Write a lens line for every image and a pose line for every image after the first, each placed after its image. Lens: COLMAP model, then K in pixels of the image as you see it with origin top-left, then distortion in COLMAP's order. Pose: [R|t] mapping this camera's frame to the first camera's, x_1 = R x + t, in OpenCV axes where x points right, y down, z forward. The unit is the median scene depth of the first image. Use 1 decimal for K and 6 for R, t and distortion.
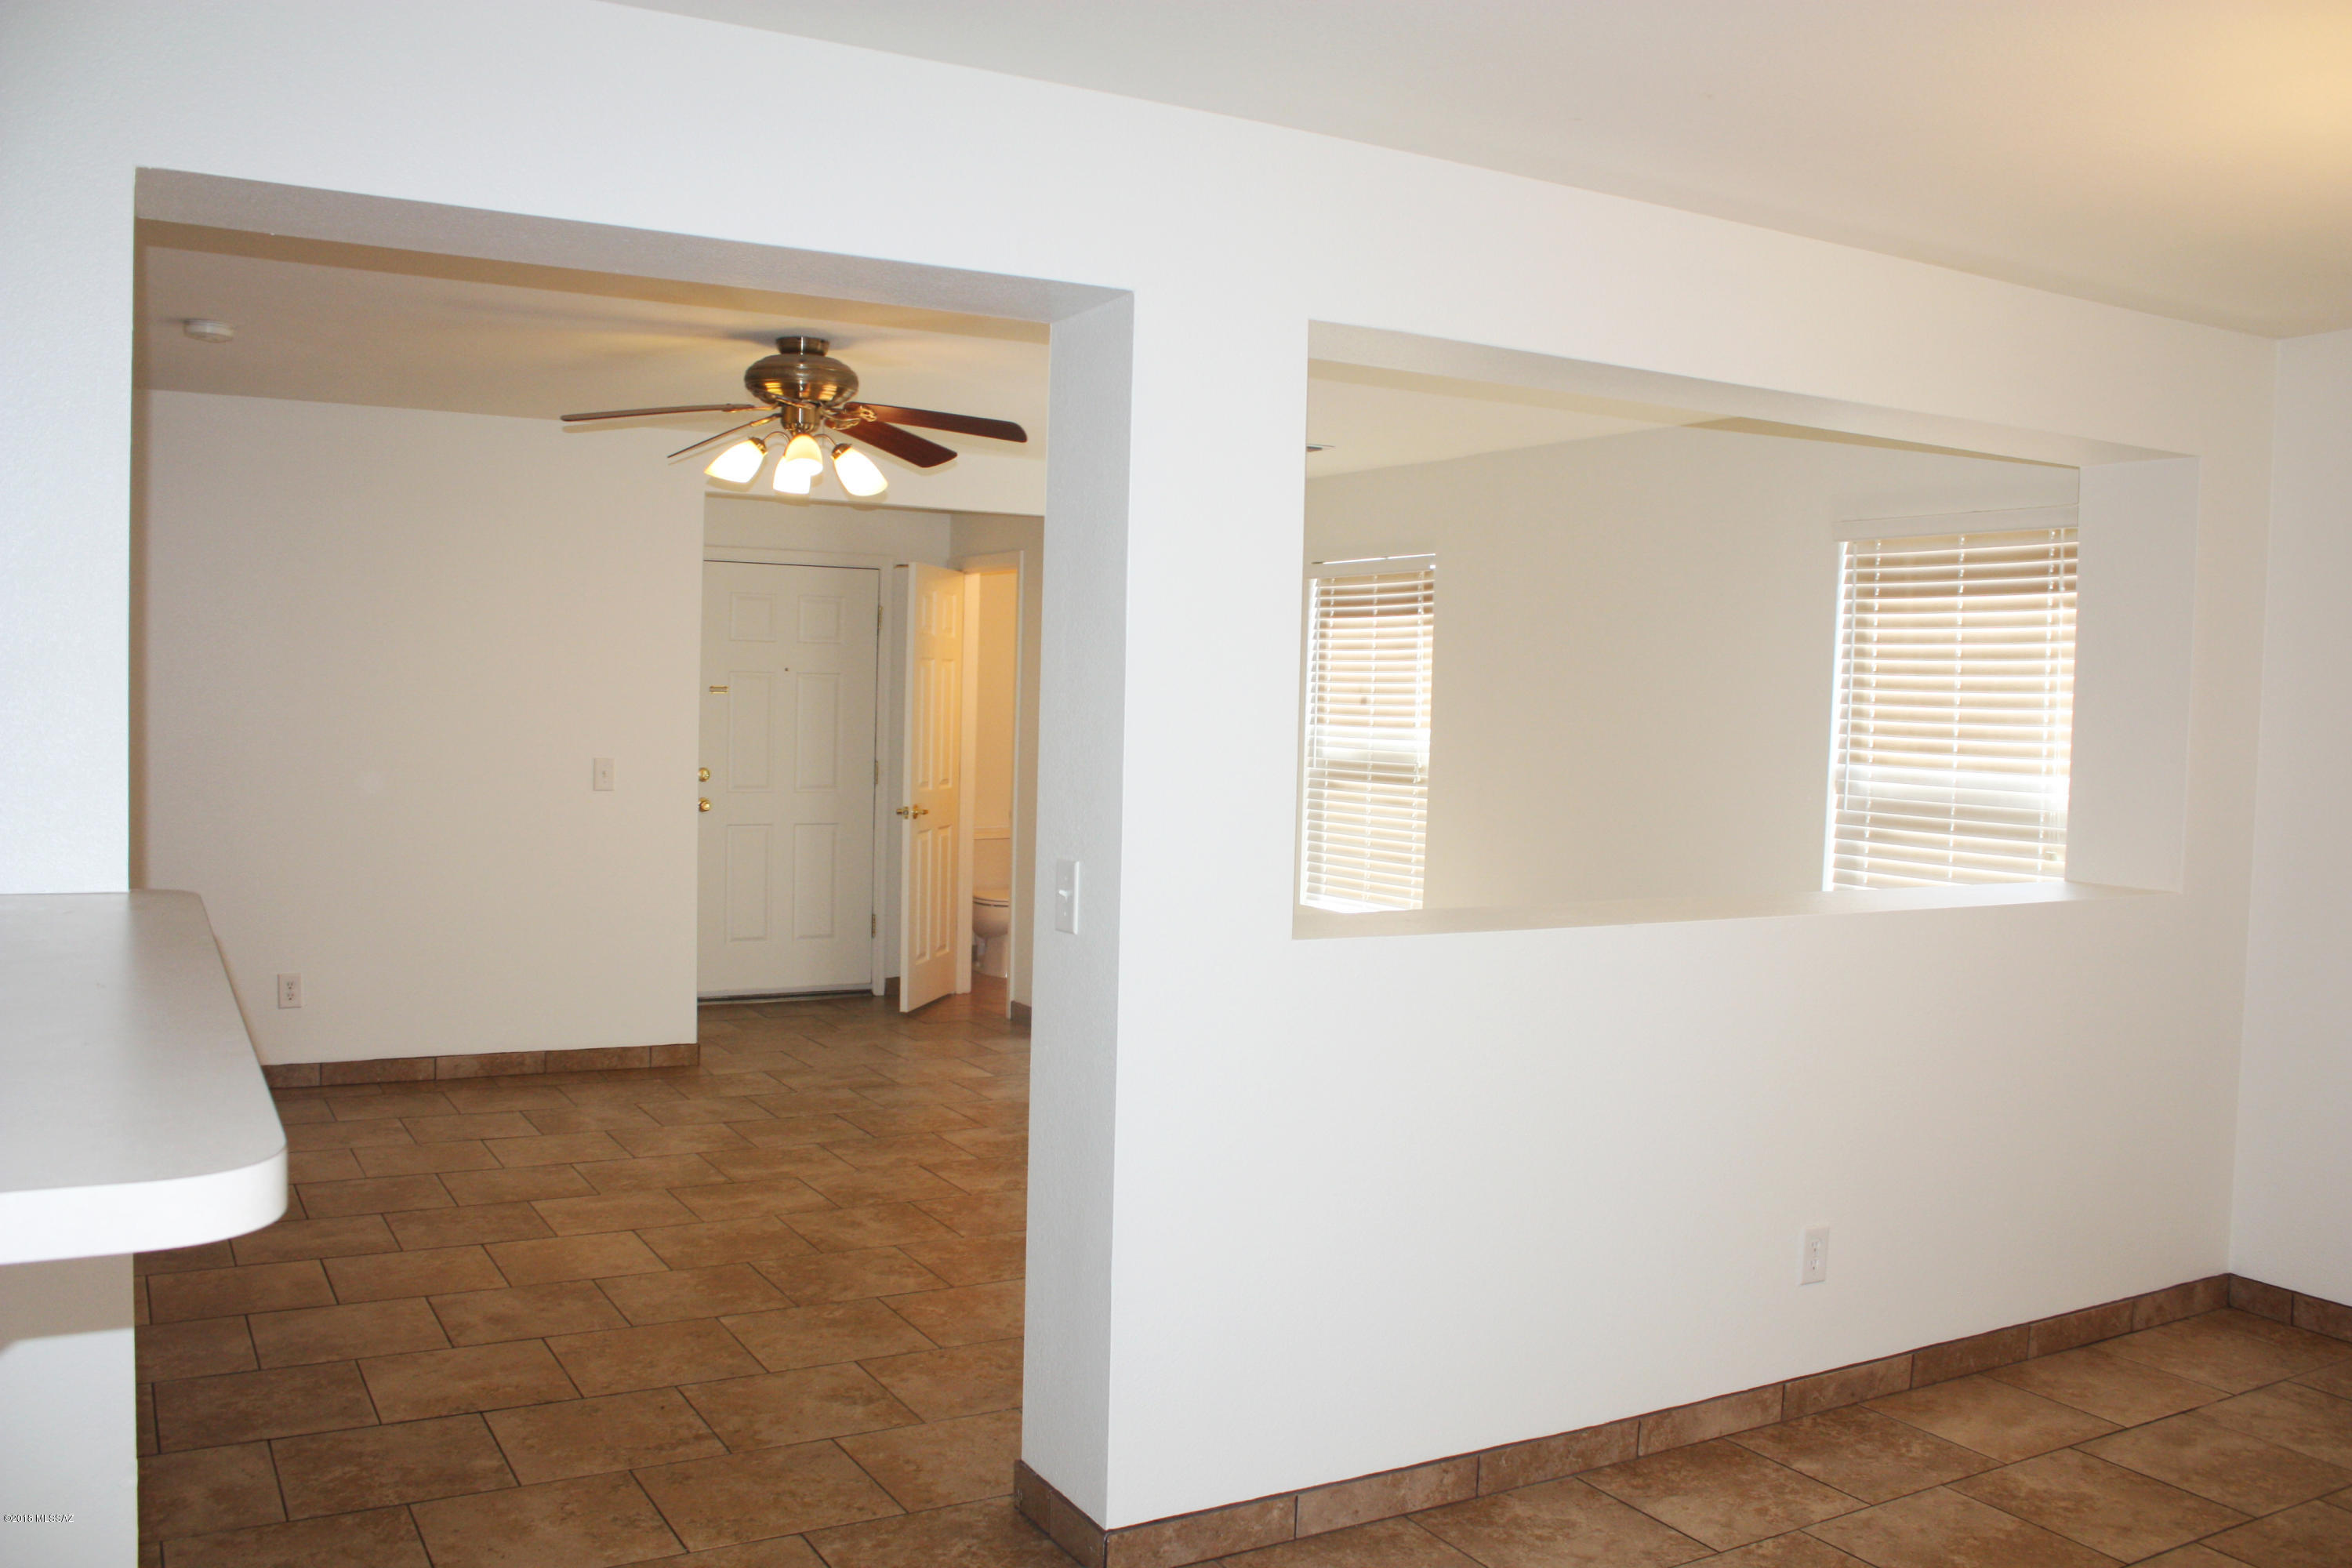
lens RADIAL K [[1960.2, 0, 1173.4], [0, 1960.2, 779.9], [0, 0, 1]] dist [-0.163163, 0.142485]
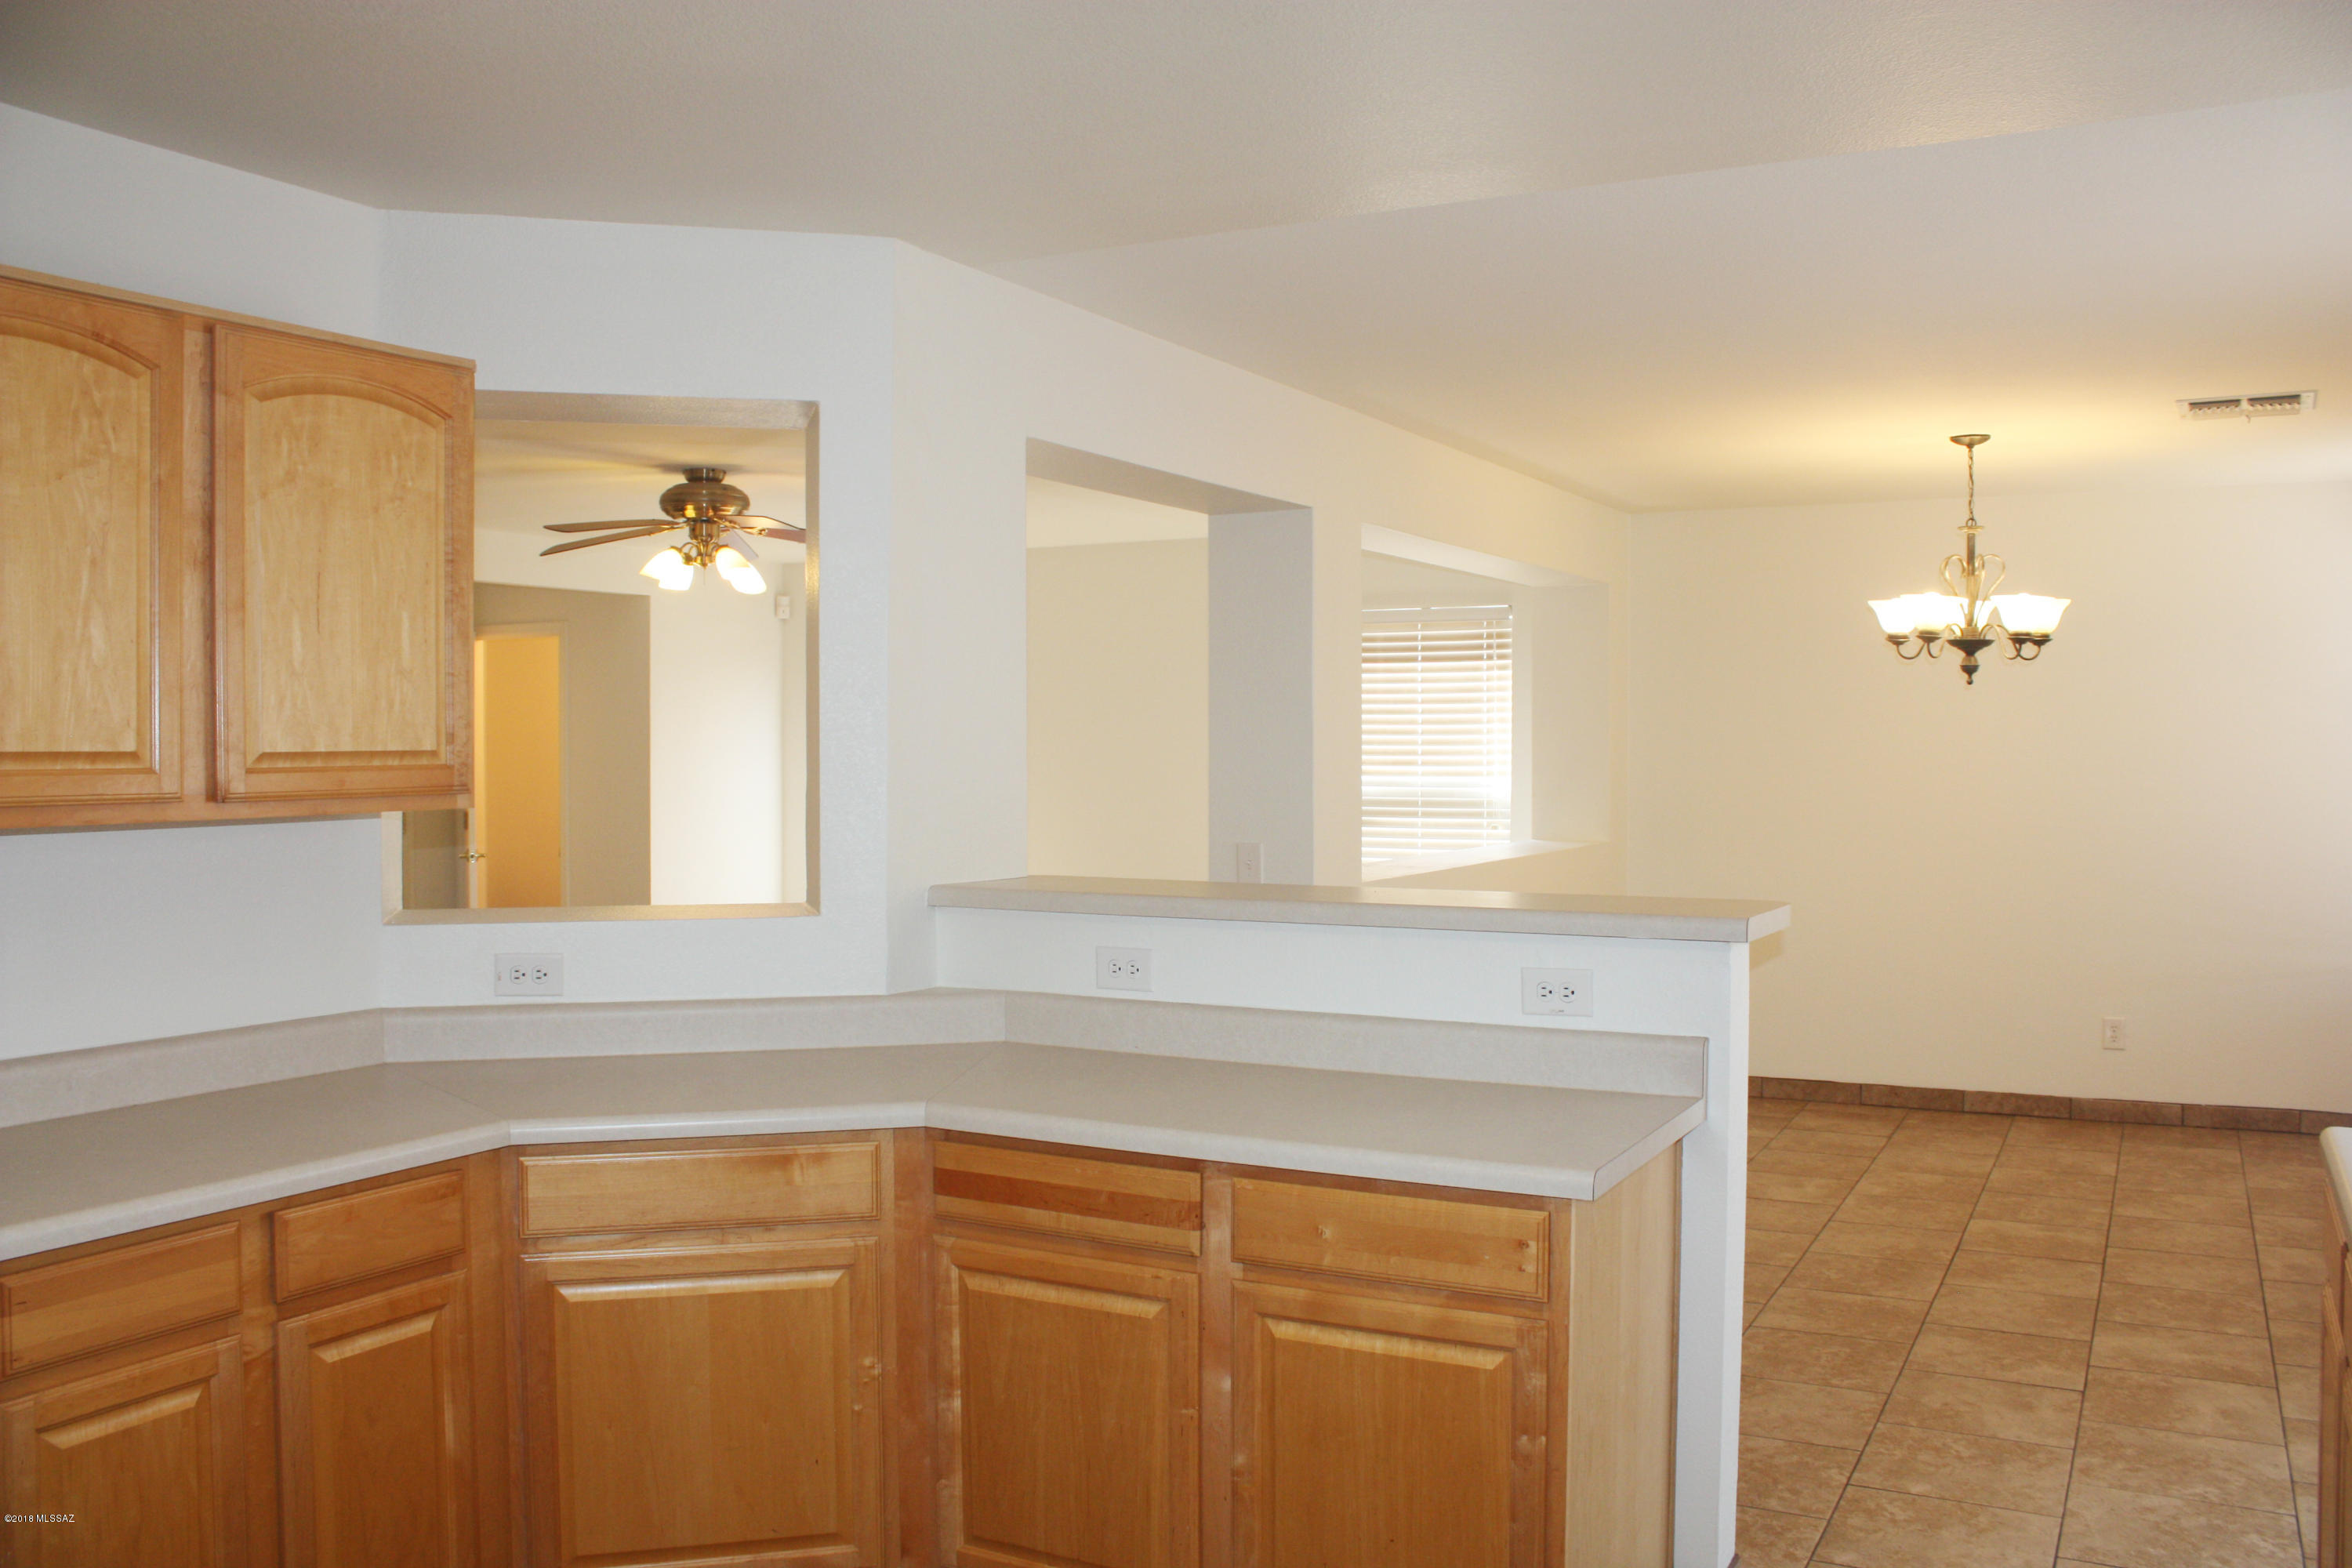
lens RADIAL K [[1960.2, 0, 1160.0], [0, 1960.2, 791.5], [0, 0, 1]] dist [-0.163163, 0.142485]
pose [[0.851166, -0.041489, 0.523255, -0.590443], [0.047591, 0.998865, 0.001786, -0.005410], [-0.522735, 0.023382, 0.852175, -0.225073]]
